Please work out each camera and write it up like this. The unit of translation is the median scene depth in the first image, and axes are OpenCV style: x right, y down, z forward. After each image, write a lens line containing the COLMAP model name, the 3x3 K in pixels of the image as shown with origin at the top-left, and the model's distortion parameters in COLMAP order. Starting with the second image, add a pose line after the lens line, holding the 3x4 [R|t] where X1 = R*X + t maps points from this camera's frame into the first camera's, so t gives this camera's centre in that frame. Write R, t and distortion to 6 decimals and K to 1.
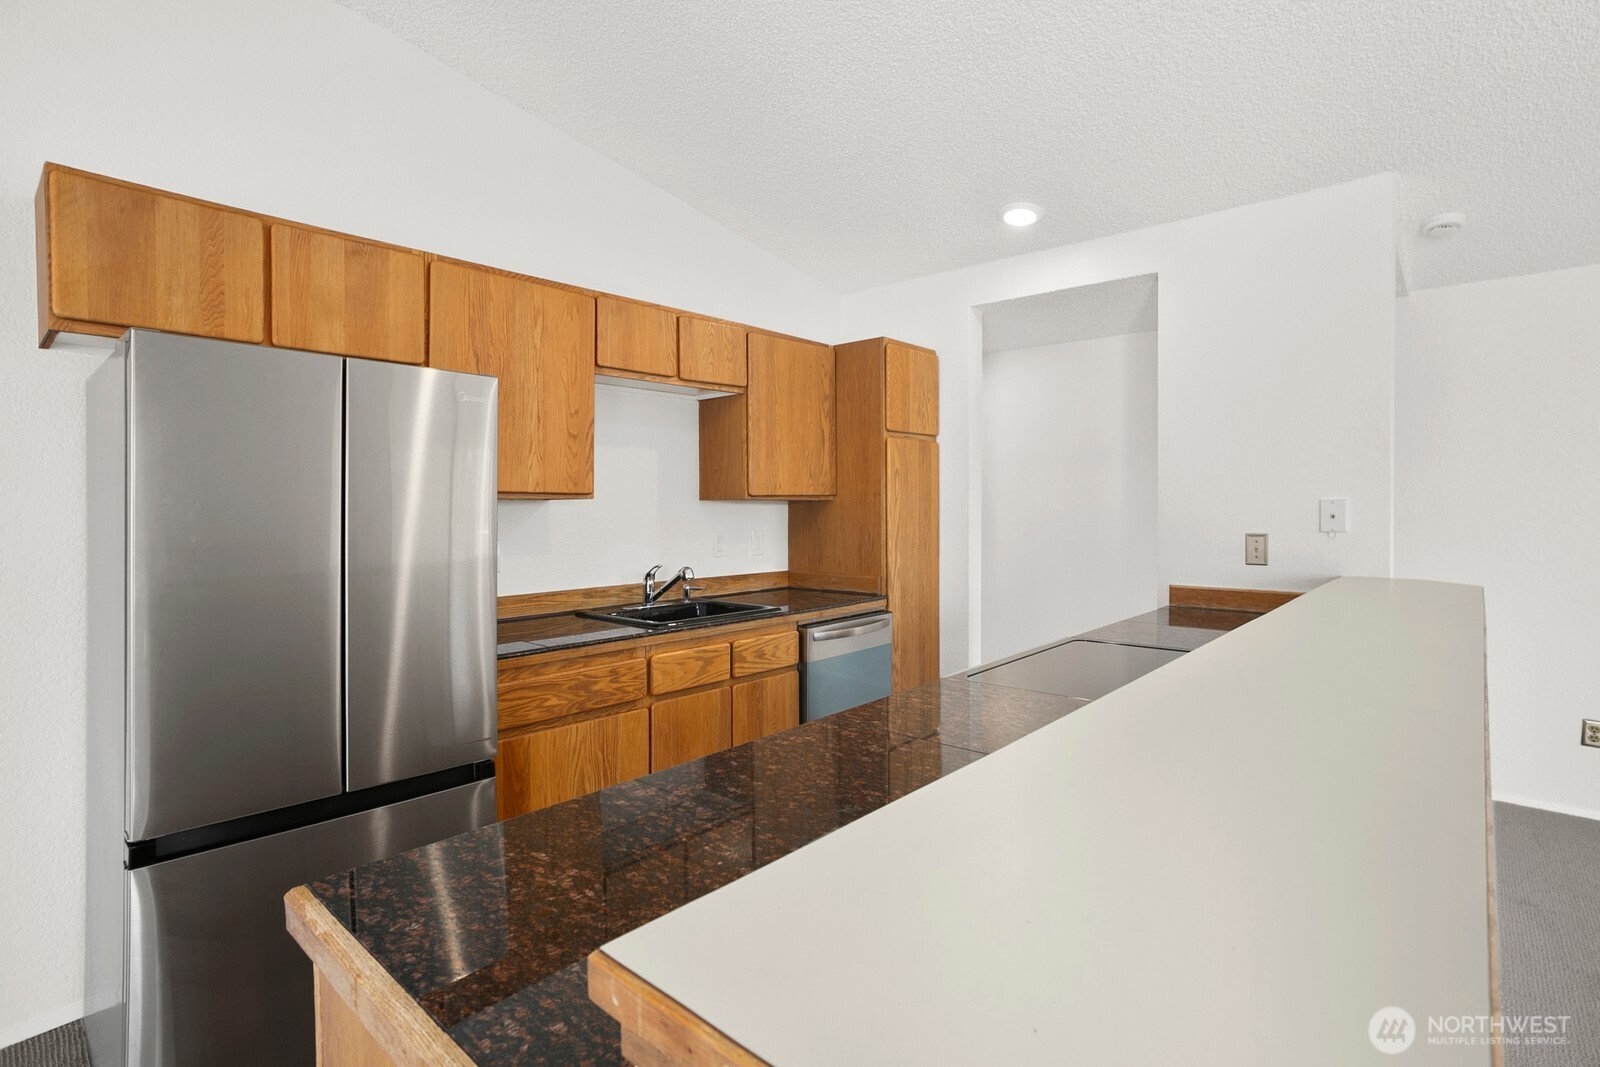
lens RADIAL K [[766.9, 0, 802.5], [0, 766.9, 514.7], [0, 0, 1]] dist [-0.086303, 0.041926]
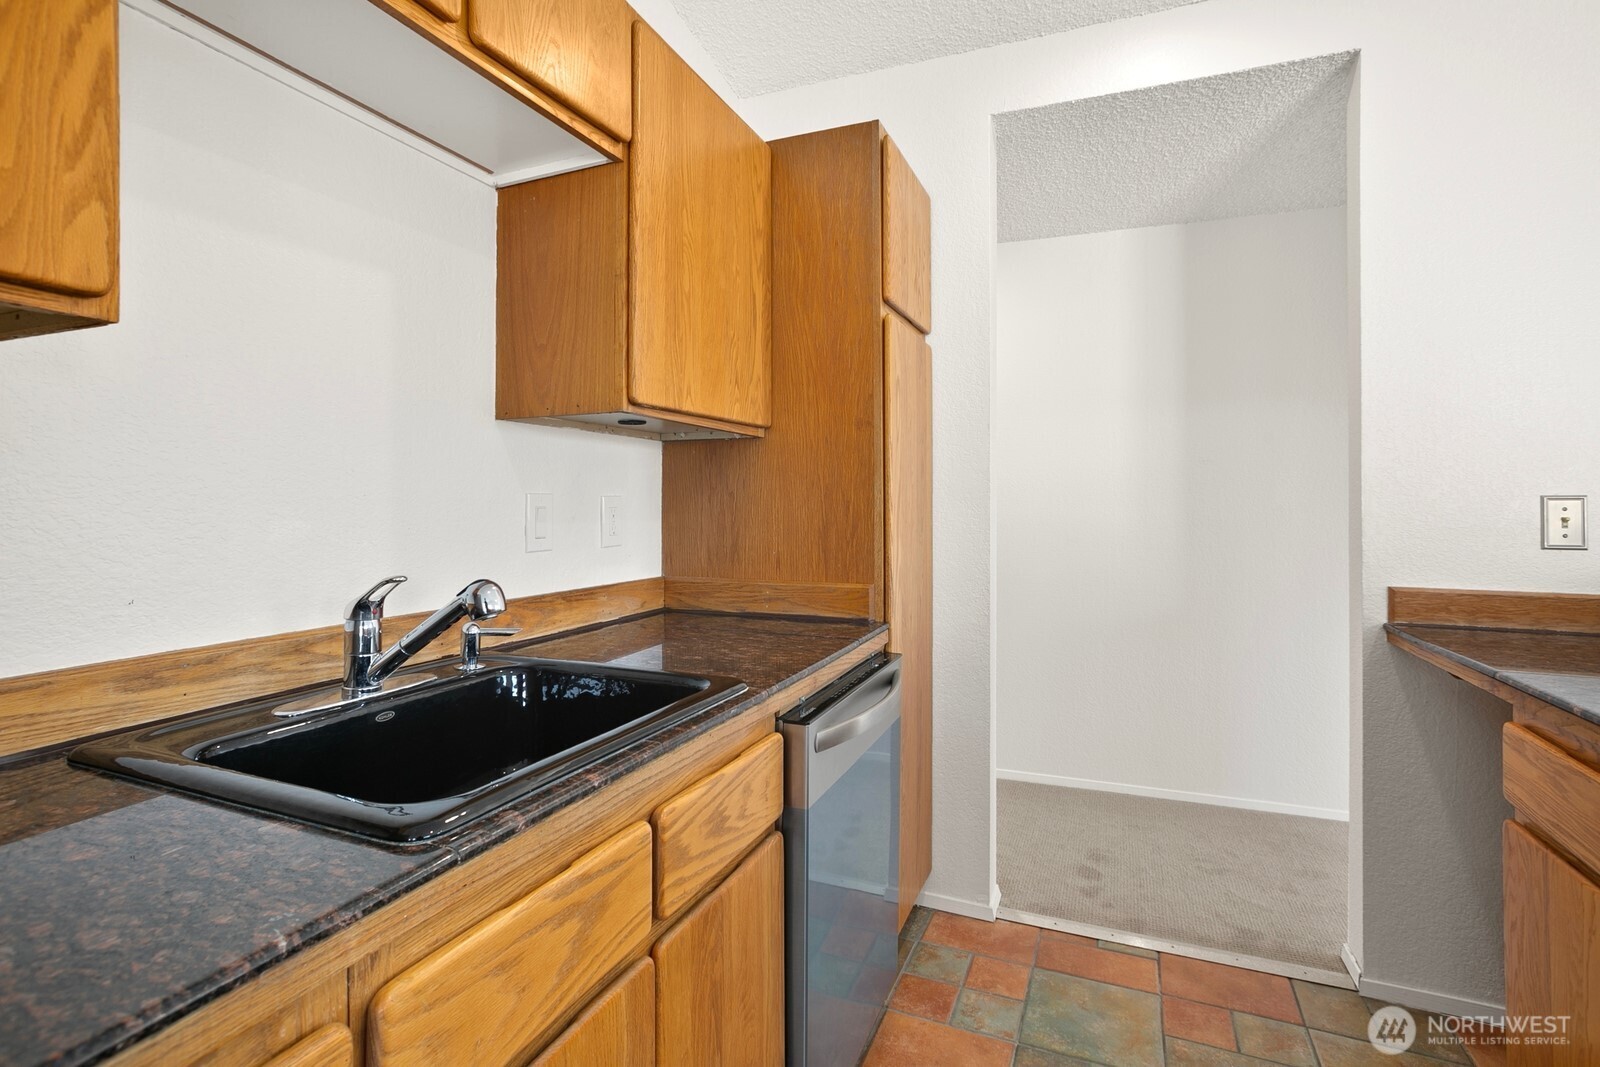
lens RADIAL K [[766.9, 0, 802.5], [0, 766.9, 514.7], [0, 0, 1]] dist [-0.086303, 0.041926]
pose [[0.946444, 0.005207, 0.322826, -0.116501], [-0.007333, 0.999959, 0.005370, 0.033923], [-0.322785, -0.007450, 0.946443, 0.585499]]
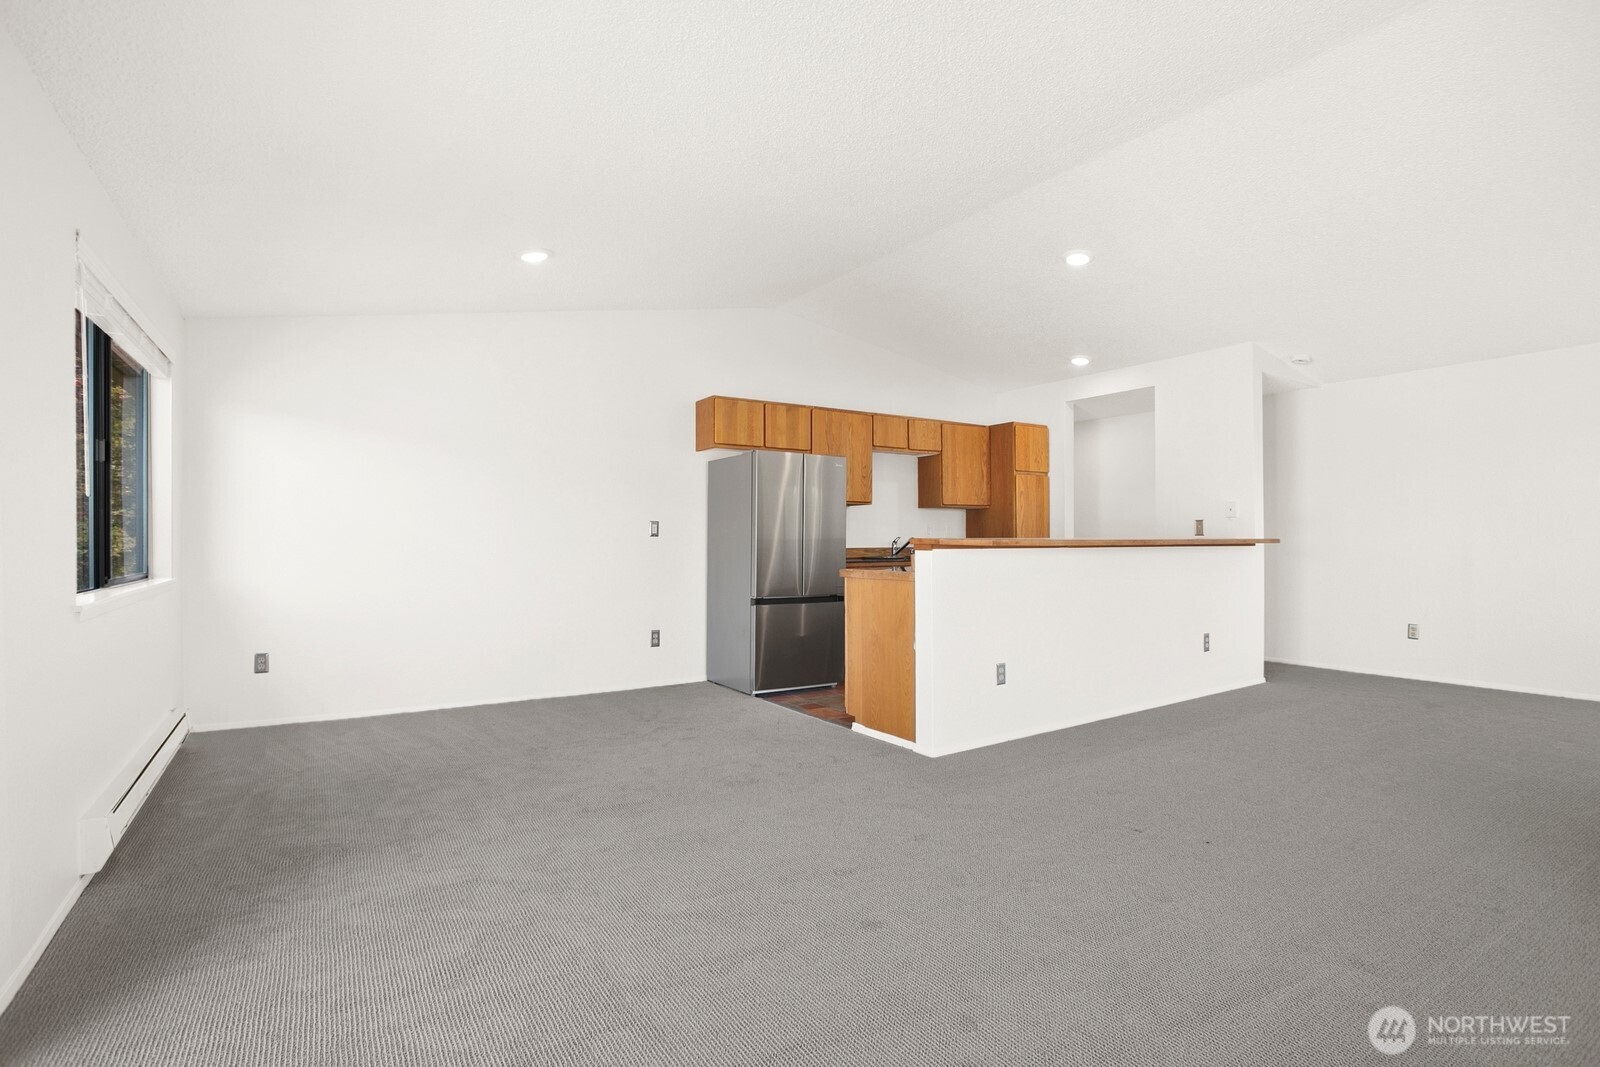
lens RADIAL K [[766.9, 0, 802.5], [0, 766.9, 514.7], [0, 0, 1]] dist [-0.086303, 0.041926]
pose [[0.962712, -0.005147, -0.270478, 0.119988], [-0.006486, 0.999093, -0.042096, 0.089509], [0.270449, 0.042281, 0.961805, -1.044458]]
